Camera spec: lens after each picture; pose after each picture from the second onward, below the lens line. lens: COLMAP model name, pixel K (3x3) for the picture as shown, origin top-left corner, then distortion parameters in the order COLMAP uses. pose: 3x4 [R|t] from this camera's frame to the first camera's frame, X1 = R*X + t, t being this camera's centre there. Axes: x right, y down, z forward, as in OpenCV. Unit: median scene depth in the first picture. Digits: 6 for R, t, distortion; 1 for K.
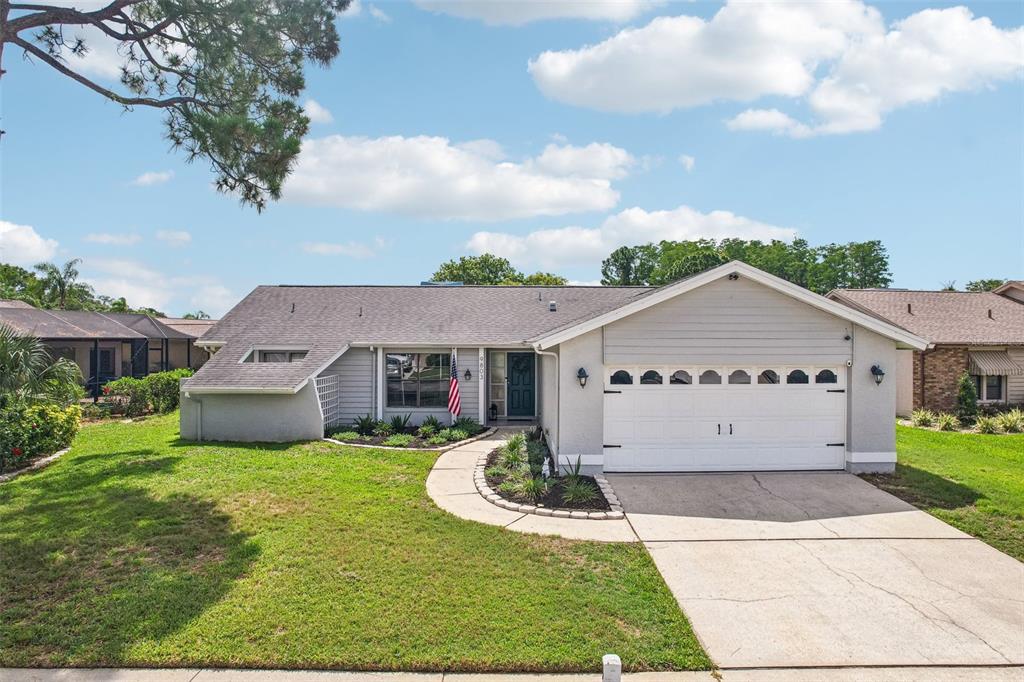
lens RADIAL K [[643.9, 0, 503.6], [0, 643.9, 337.9], [0, 0, 1]] dist [-0.055436, 0.037606]
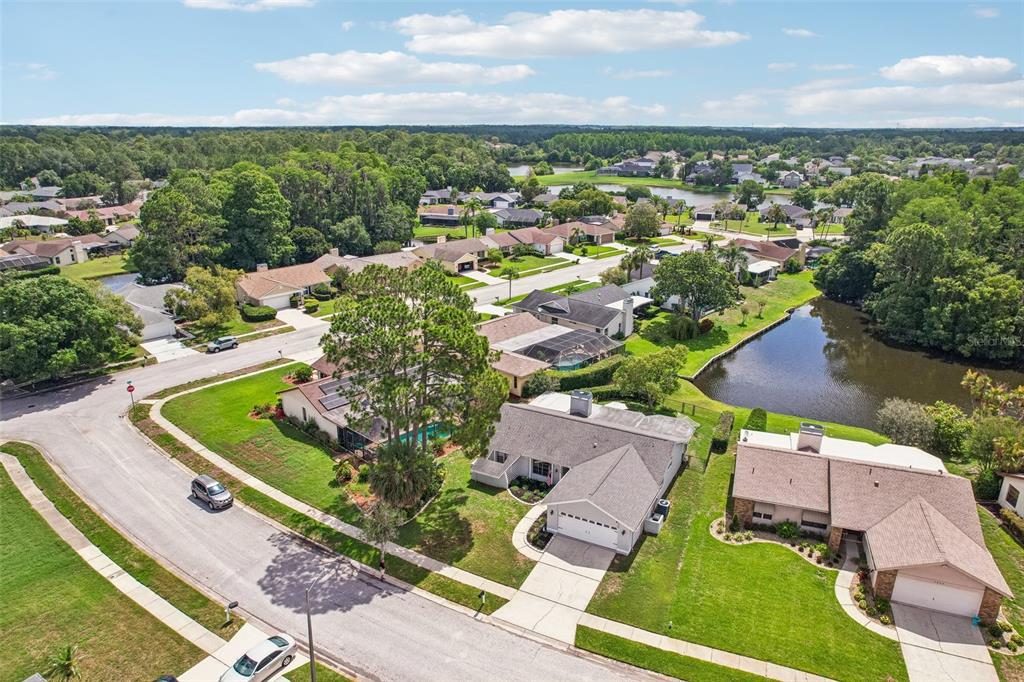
lens RADIAL K [[643.9, 0, 513.8], [0, 643.9, 338.1], [0, 0, 1]] dist [-0.055436, 0.037606]
pose [[0.879295, 0.144630, -0.453786, 1.530292], [0.013860, 0.944604, 0.327920, -2.220976], [0.476075, -0.294627, 0.828581, -2.053005]]
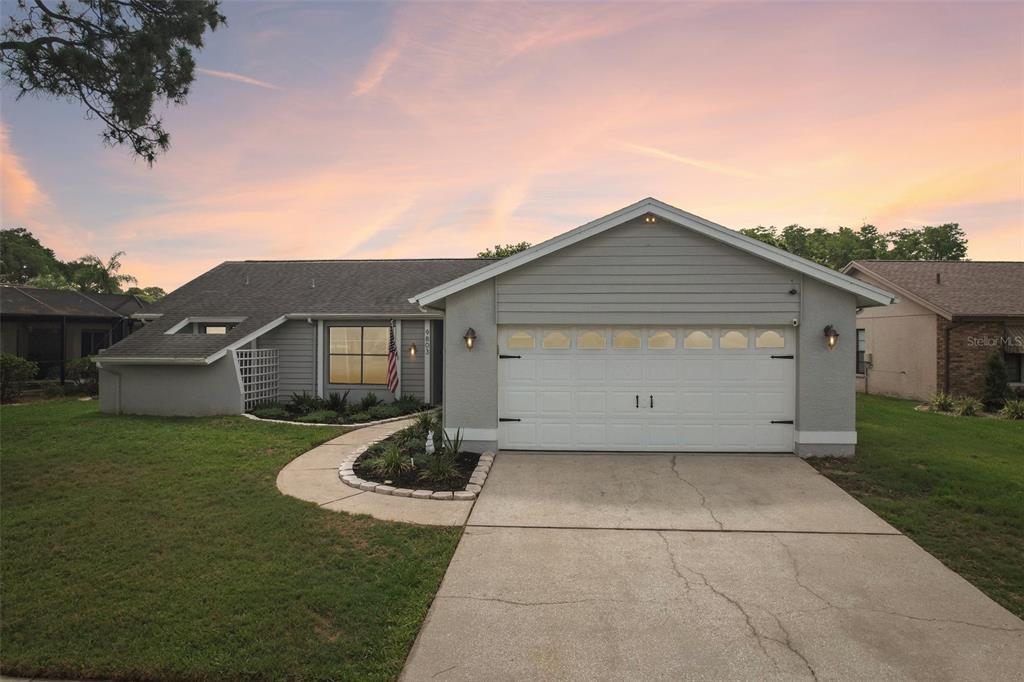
lens RADIAL K [[643.9, 0, 512.4], [0, 643.9, 342.6], [0, 0, 1]] dist [-0.055436, 0.037606]
pose [[0.995416, -0.000391, -0.095642, 0.254168], [0.001414, 0.999943, 0.010624, 0.055693], [0.095632, -0.010710, 0.995359, 0.142666]]
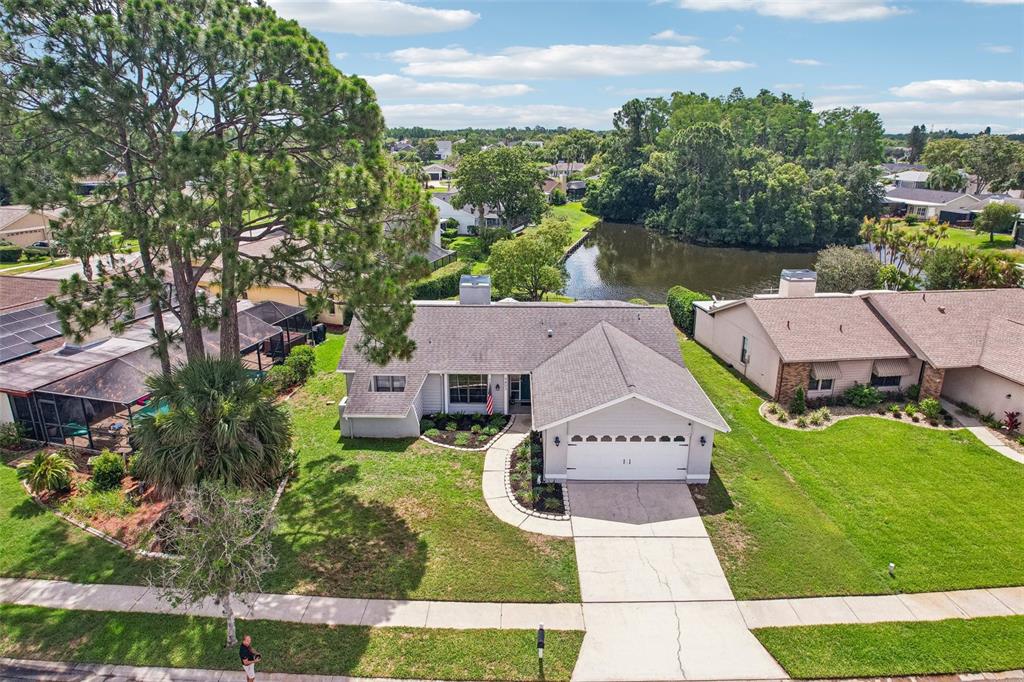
lens RADIAL K [[643.9, 0, 502.0], [0, 643.9, 341.2], [0, 0, 1]] dist [-0.055436, 0.037606]
pose [[0.999723, 0.003947, -0.023219, -0.008211], [0.003640, 0.948109, 0.317924, -0.873678], [0.023269, -0.317921, 0.947832, -0.830669]]
